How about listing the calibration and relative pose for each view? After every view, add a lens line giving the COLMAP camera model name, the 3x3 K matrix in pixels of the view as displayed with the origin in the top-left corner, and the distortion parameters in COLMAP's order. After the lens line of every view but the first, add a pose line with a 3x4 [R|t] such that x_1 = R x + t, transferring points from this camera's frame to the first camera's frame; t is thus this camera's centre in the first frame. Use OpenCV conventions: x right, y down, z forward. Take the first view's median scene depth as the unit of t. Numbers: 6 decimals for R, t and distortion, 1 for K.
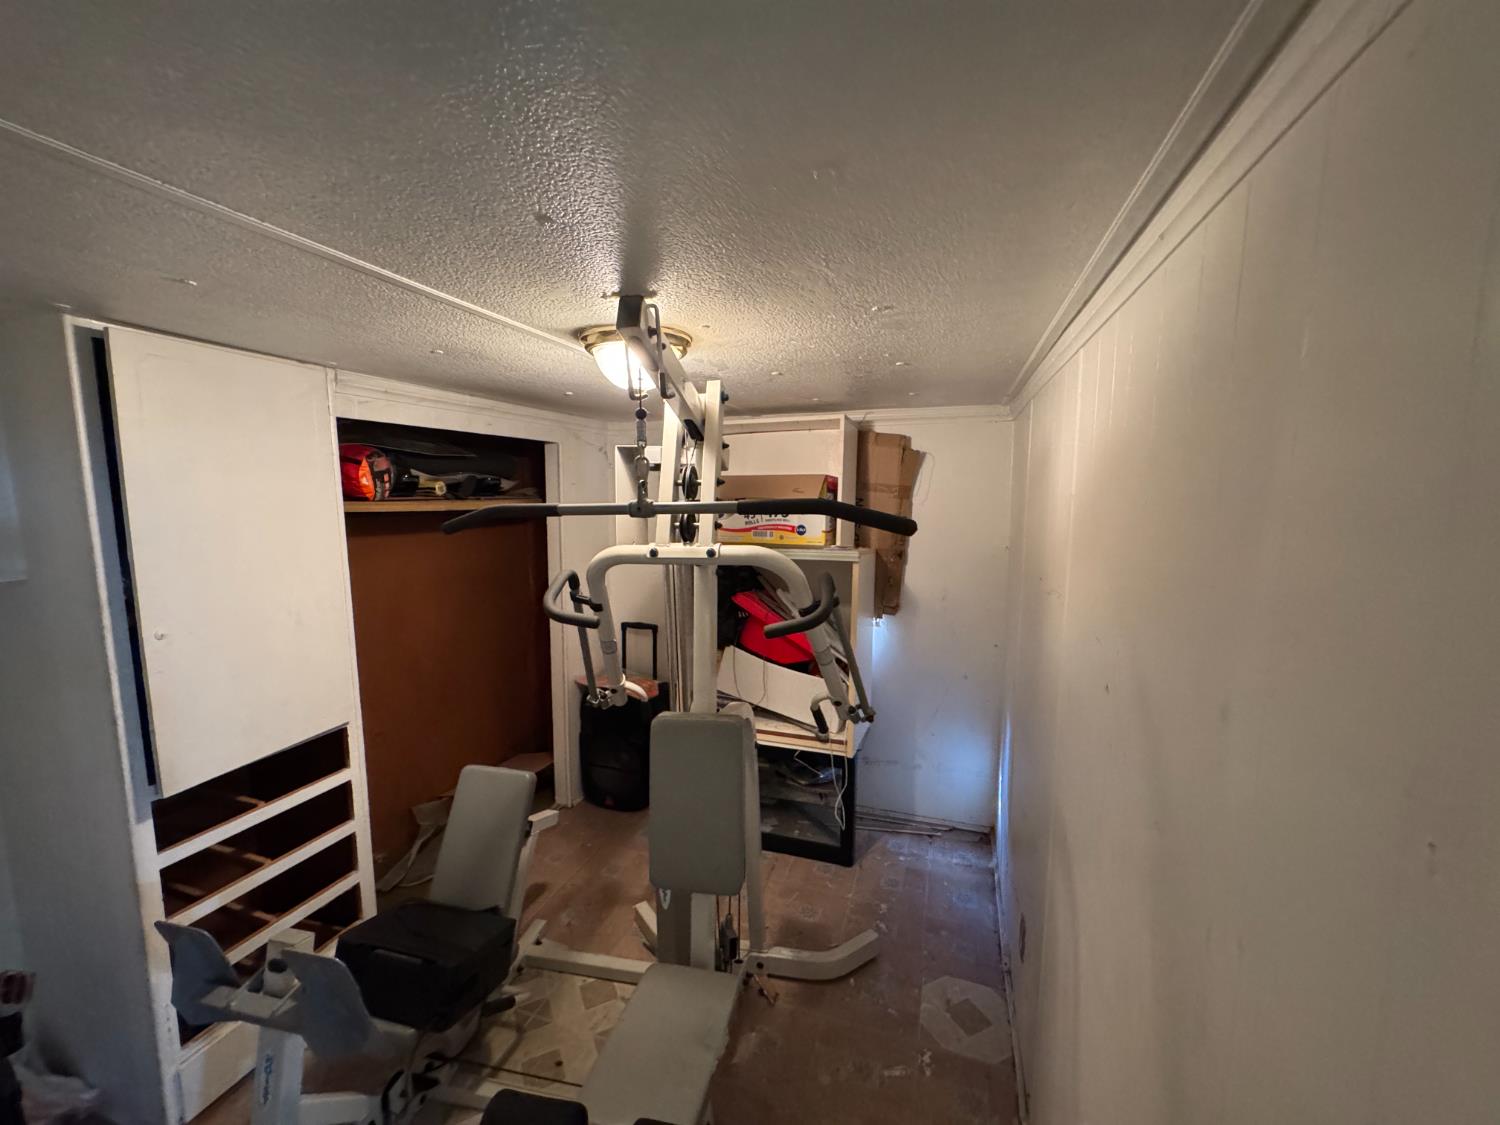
lens RADIAL K [[608.3, 0, 750.0], [0, 608.3, 562.4], [0, 0, 1]] dist [-0.000540, 0.000162]
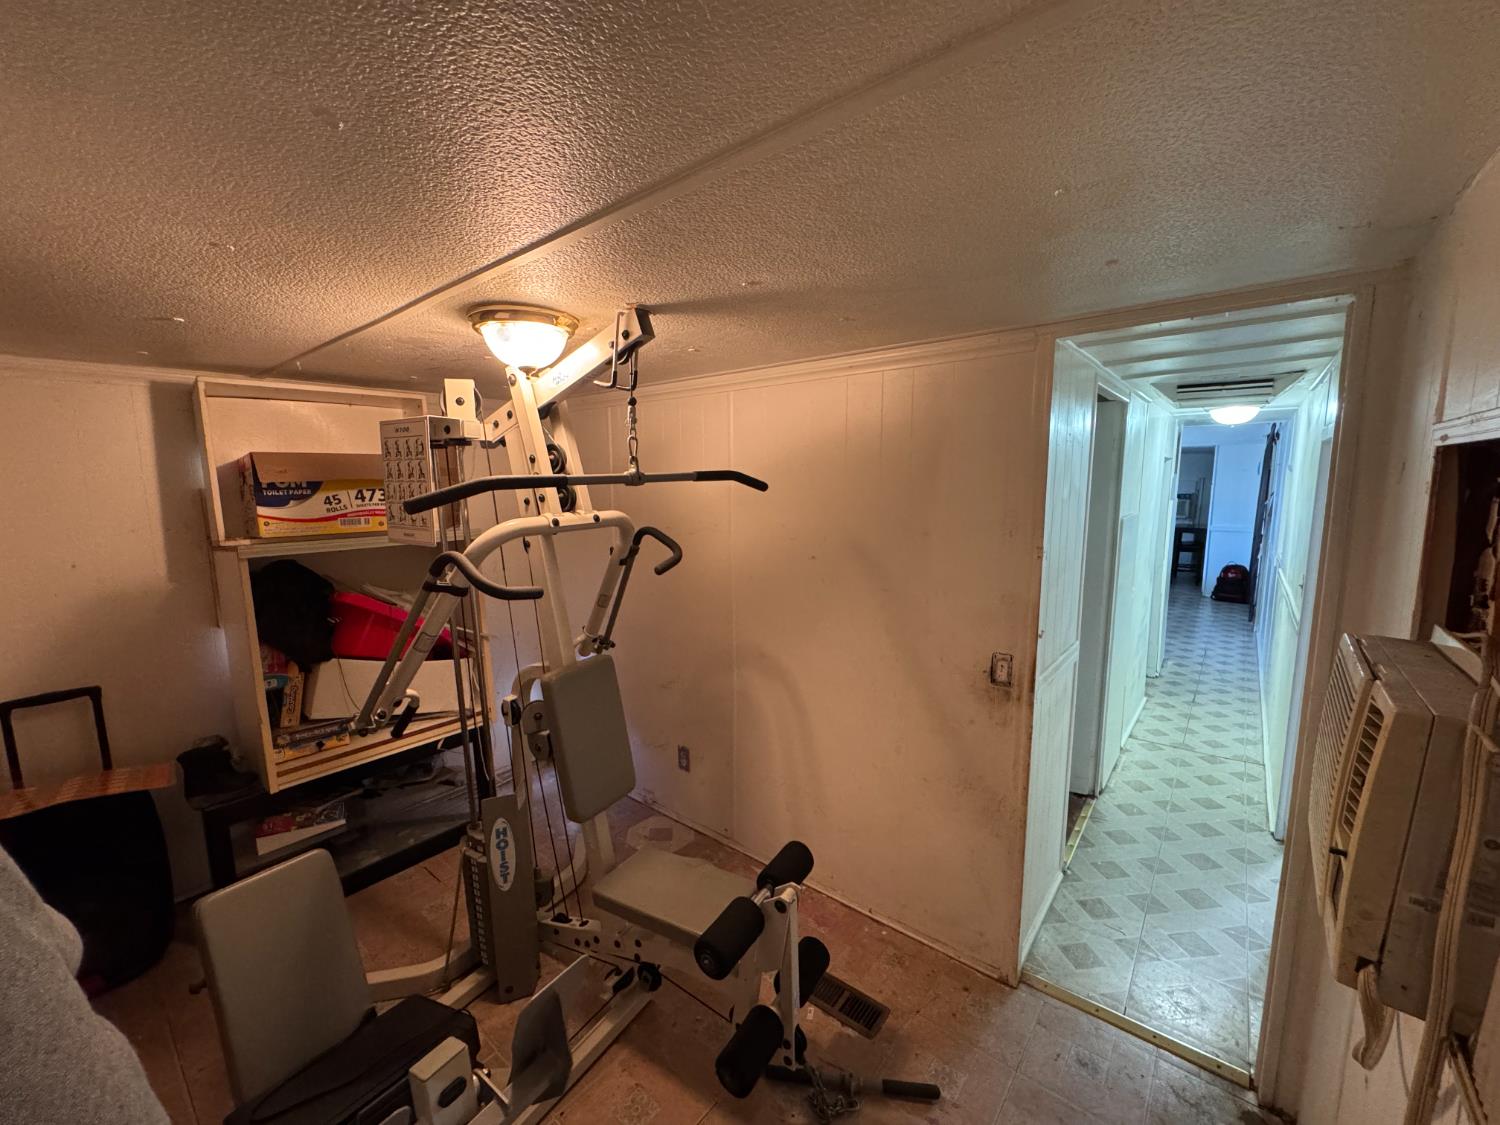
lens RADIAL K [[608.3, 0, 748.4], [0, 608.3, 565.5], [0, 0, 1]] dist [-0.000540, 0.000162]
pose [[0.366409, -0.141446, 0.919640, -1.030002], [0.122567, 0.987102, 0.102988, -0.009542], [-0.922346, 0.074981, 0.379020, 0.273513]]
